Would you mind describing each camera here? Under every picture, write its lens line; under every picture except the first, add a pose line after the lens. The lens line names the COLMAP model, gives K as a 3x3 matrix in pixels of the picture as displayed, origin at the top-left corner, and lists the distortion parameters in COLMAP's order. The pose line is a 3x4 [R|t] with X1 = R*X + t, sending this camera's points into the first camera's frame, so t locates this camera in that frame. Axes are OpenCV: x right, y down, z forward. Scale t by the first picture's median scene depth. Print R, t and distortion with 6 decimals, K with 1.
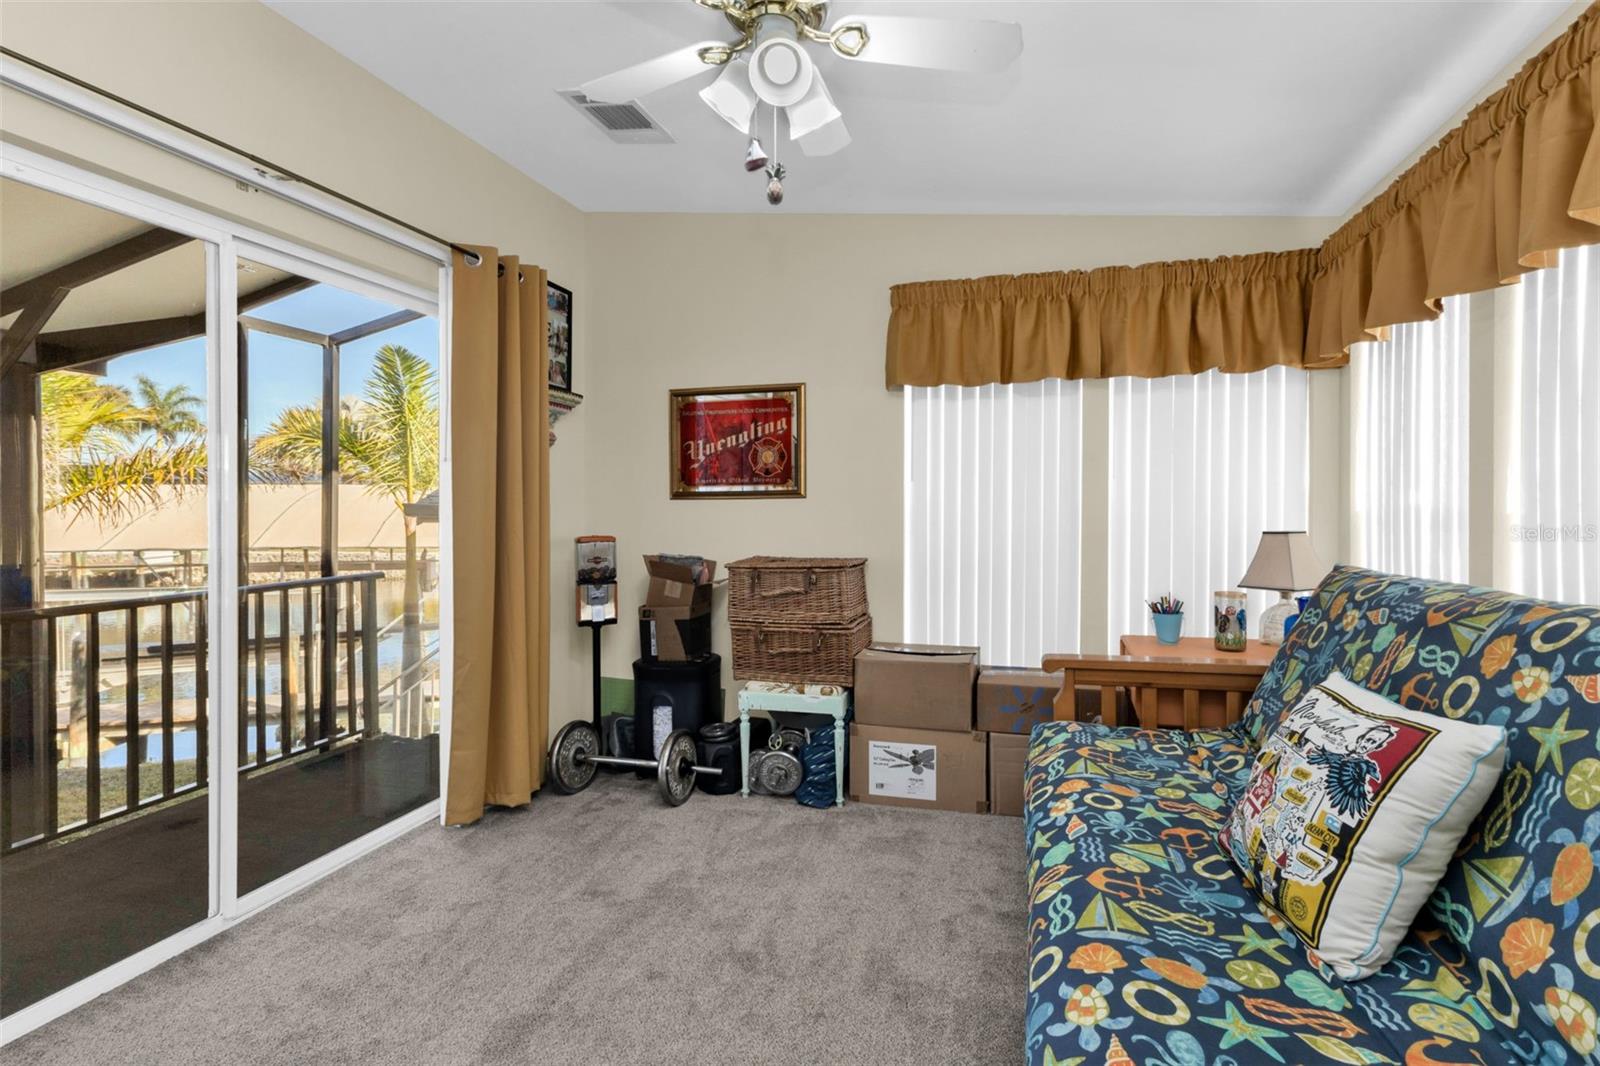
lens RADIAL K [[709.5, 0, 848.9], [0, 709.5, 519.4], [0, 0, 1]] dist [0.002542, -0.000191]
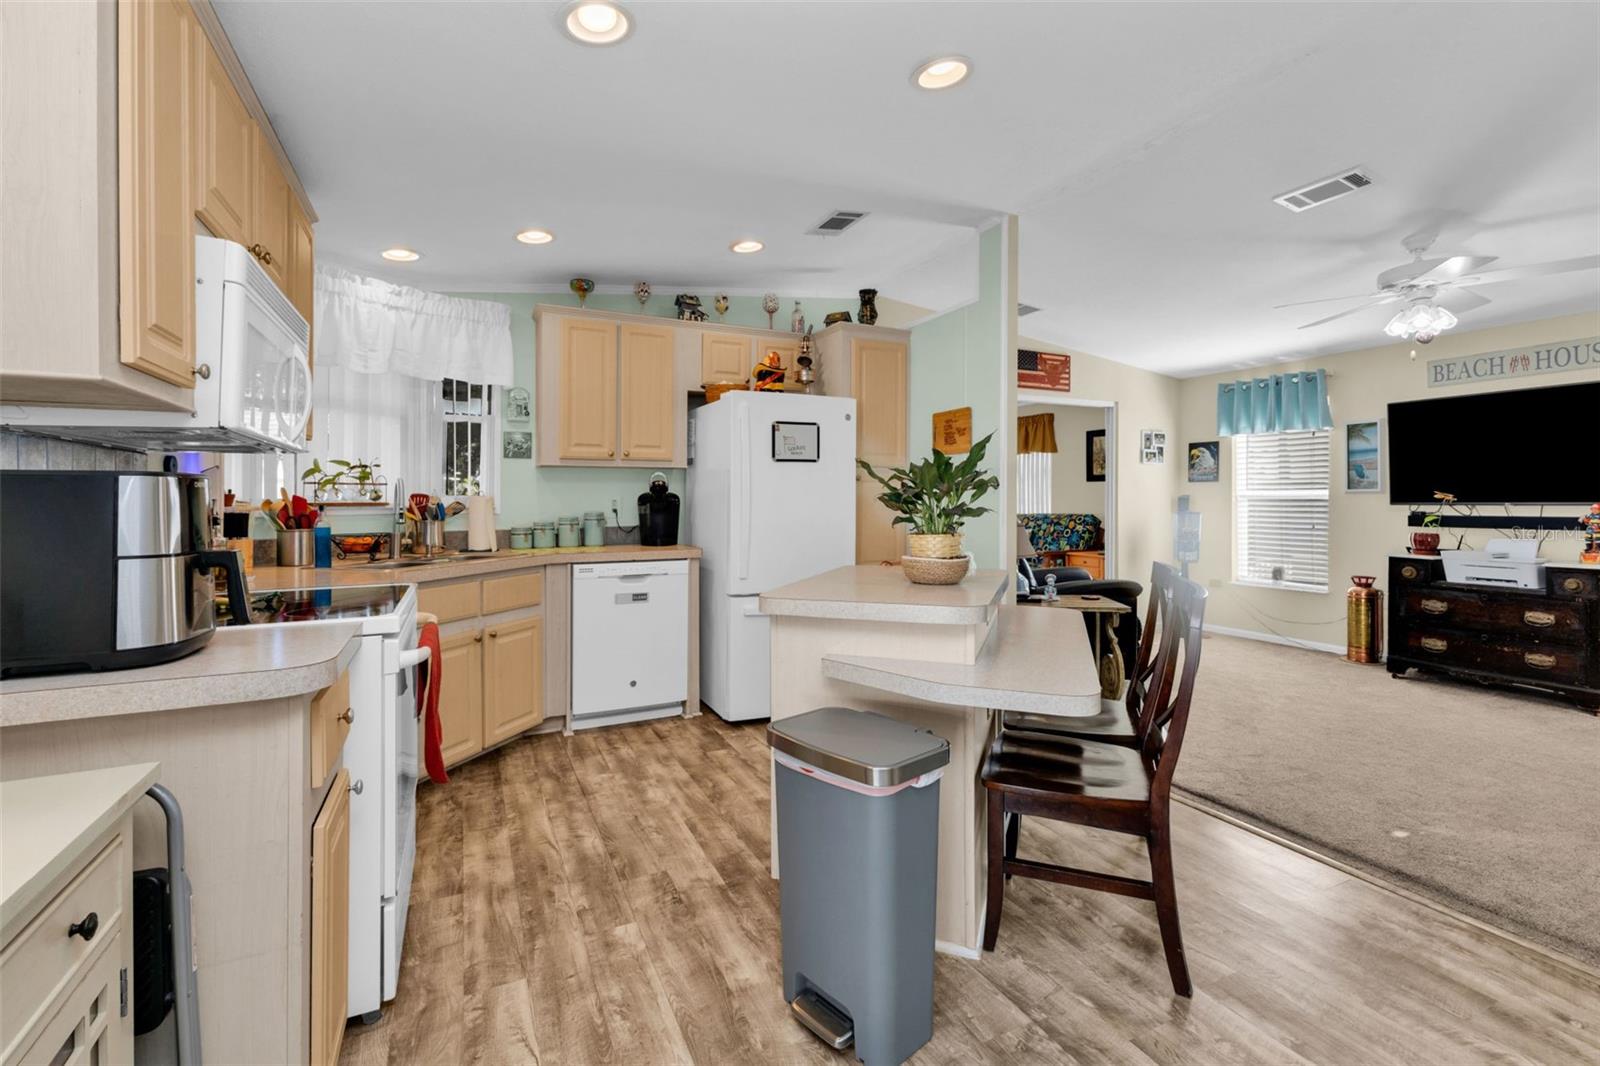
lens RADIAL K [[707.0, 0, 789.1], [0, 707.0, 500.0], [0, 0, 1]] dist [0.012546, -0.003592]
pose [[0.766023, 0.000510, 0.642813, -2.253407], [0.008776, 0.999898, -0.011252, 0.020937], [-0.642753, 0.014260, 0.765941, -1.190194]]
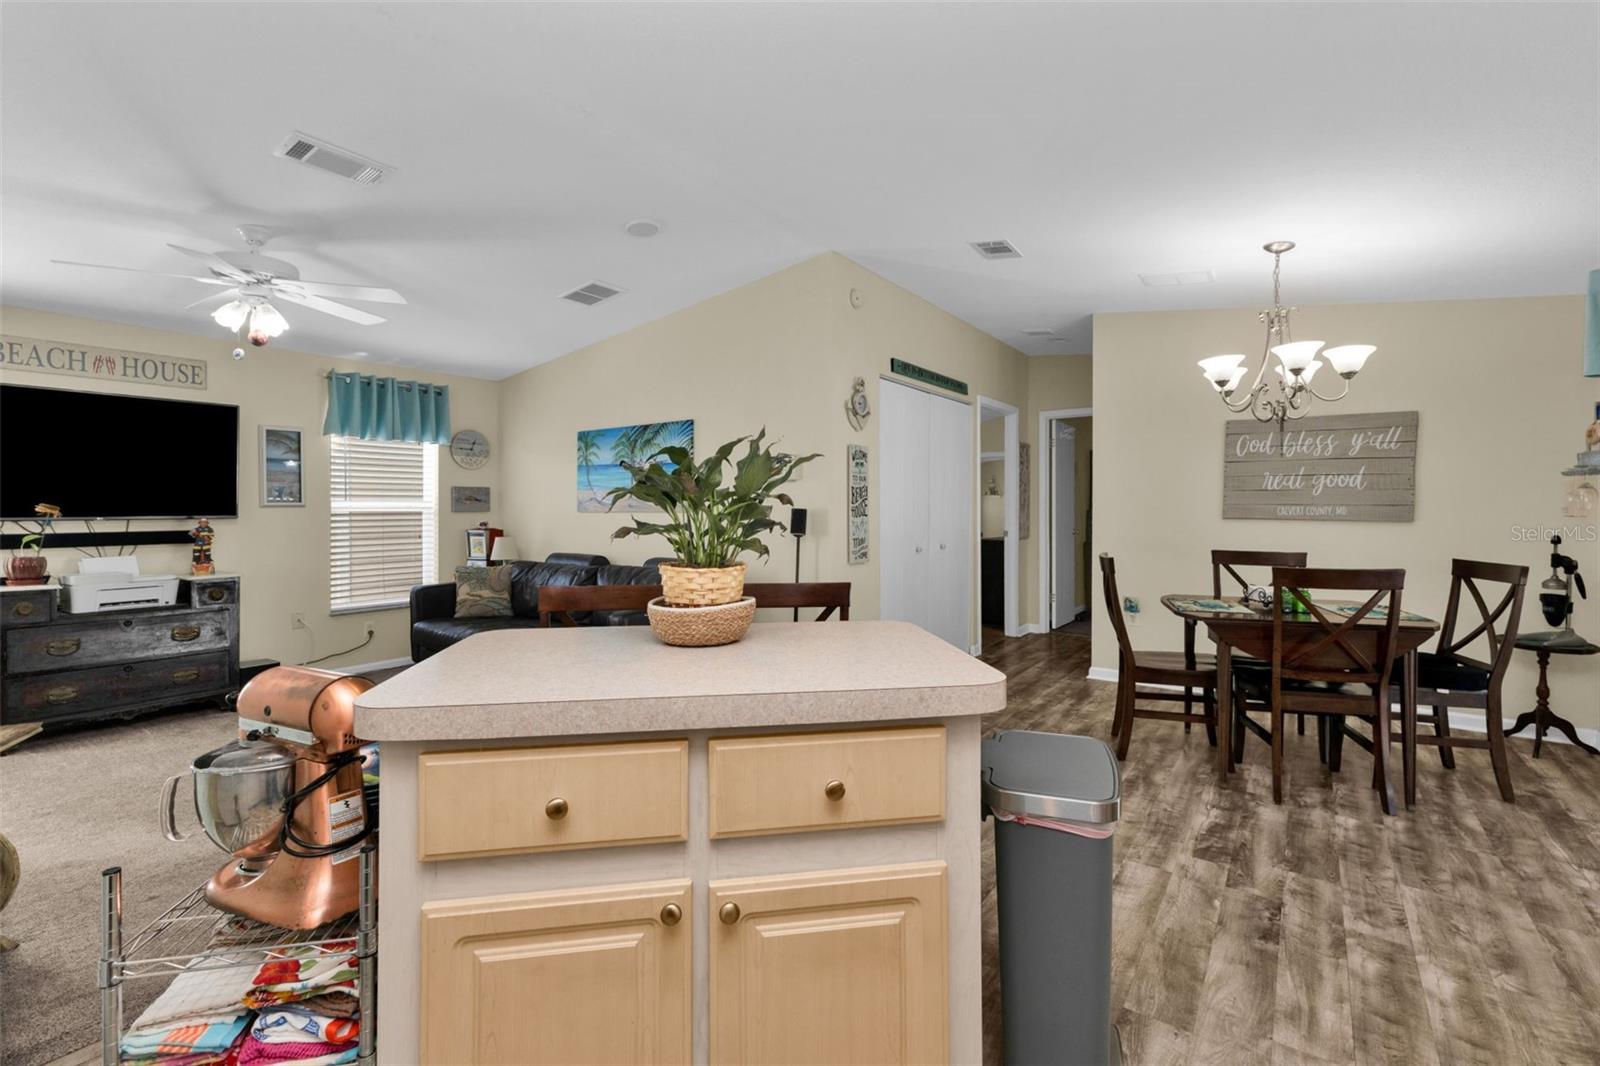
lens RADIAL K [[707.0, 0, 813.6], [0, 707.0, 517.4], [0, 0, 1]] dist [0.012546, -0.003592]
pose [[-0.934269, 0.000729, 0.356569, -1.810572], [0.008023, 0.999788, 0.018978, 0.006838], [-0.356479, 0.020591, -0.934076, -0.106309]]
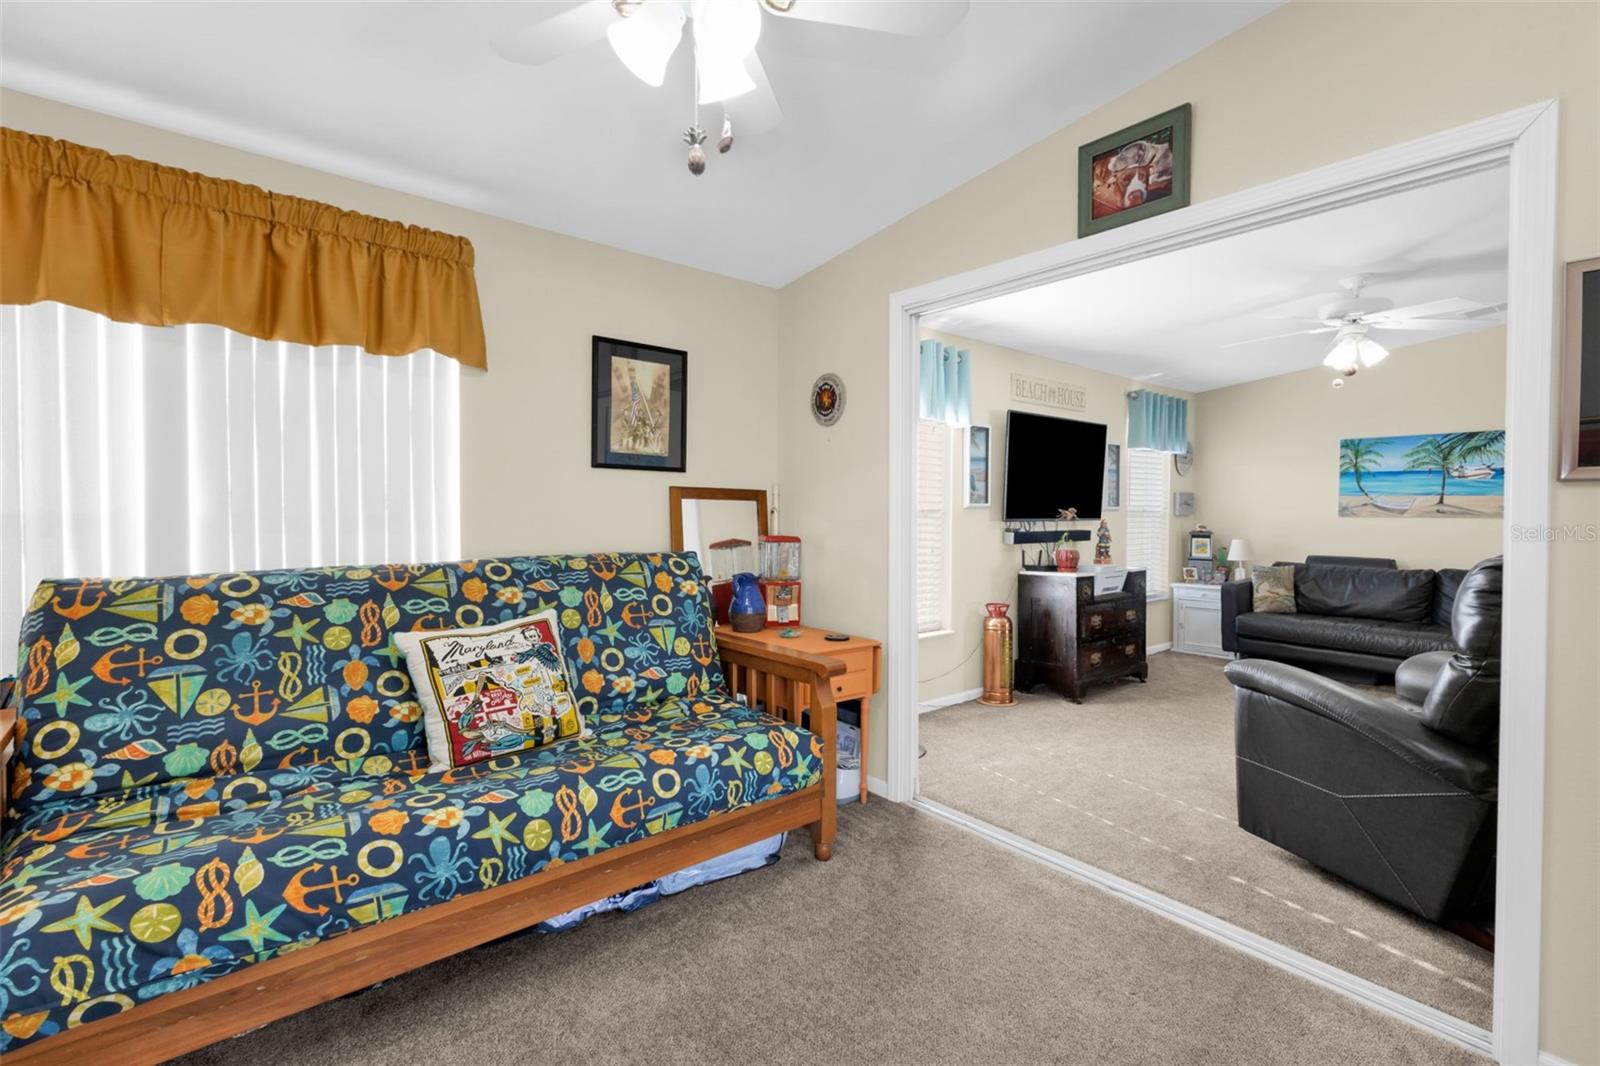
lens RADIAL K [[707.0, 0, 822.7], [0, 707.0, 531.6], [0, 0, 1]] dist [0.012546, -0.003592]
pose [[-0.812559, -0.018204, 0.582595, -0.430757], [0.002672, 0.999385, 0.034954, -0.010091], [-0.582873, 0.029959, -0.812011, 0.887495]]
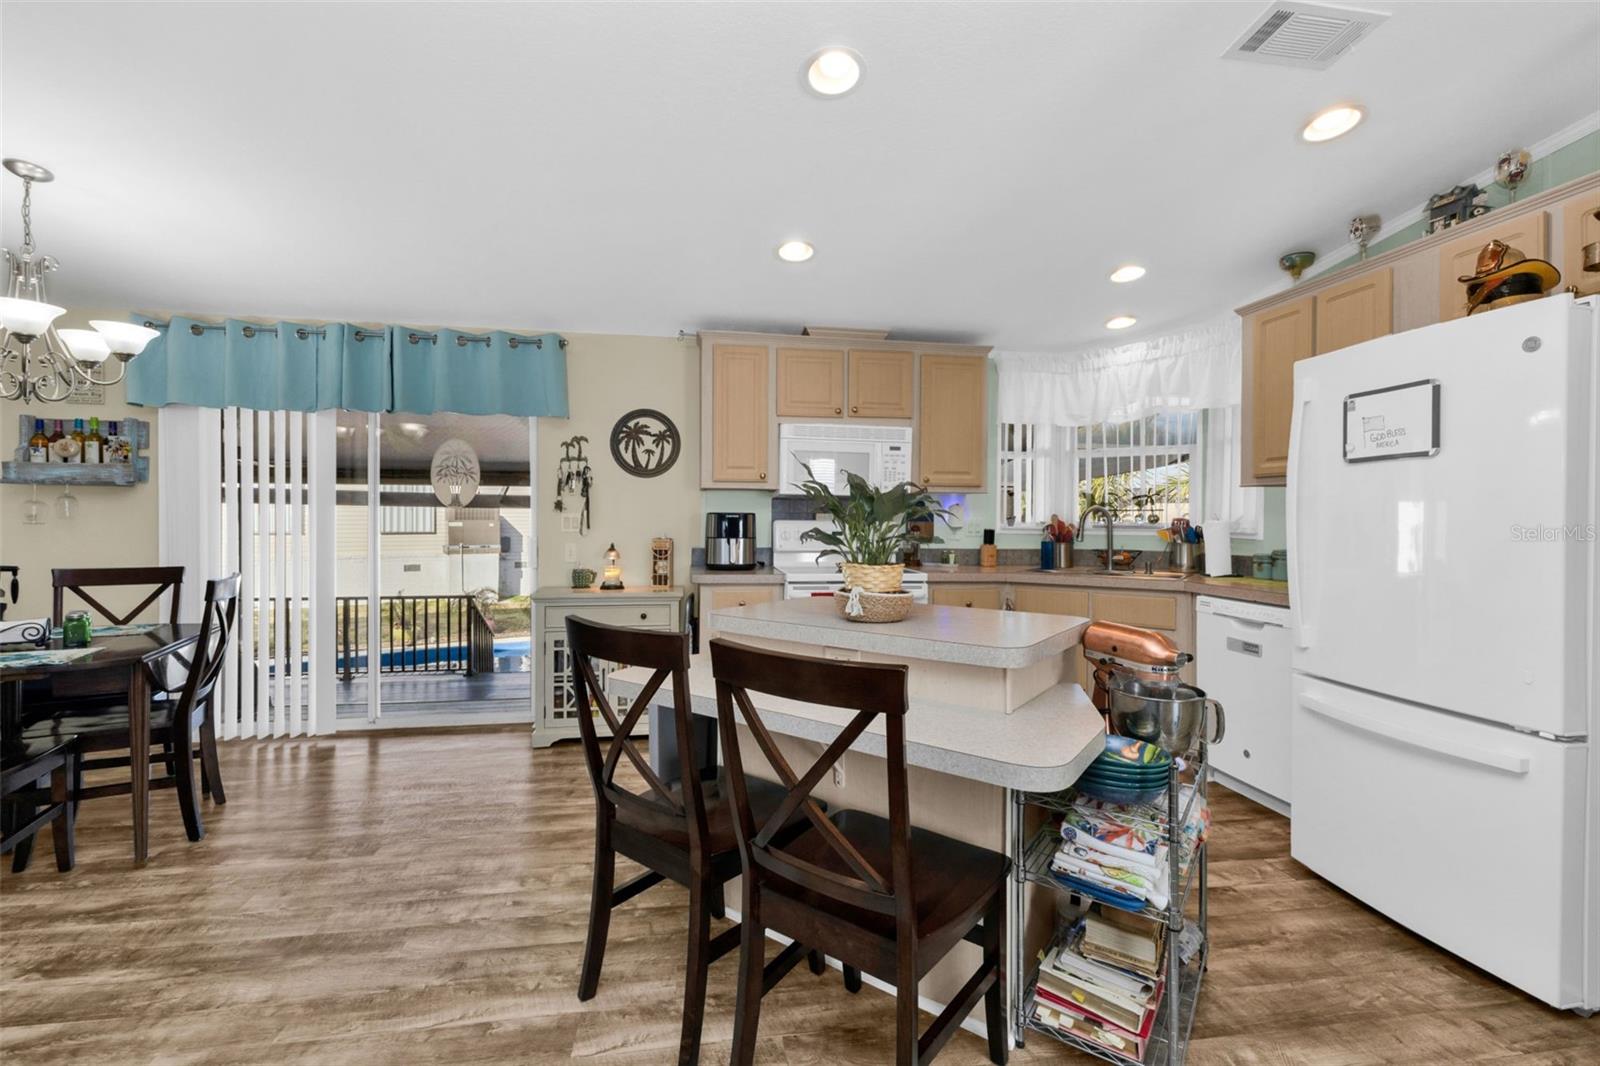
lens RADIAL K [[685.8, 0, 809.1], [0, 685.8, 523.3], [0, 0, 1]] dist [0.010658, -0.003421]
pose [[0.400206, 0.012436, -0.916341, -0.852153], [-0.019627, 0.999795, 0.004997, 0.005746], [0.916215, 0.015986, 0.400368, -0.991852]]
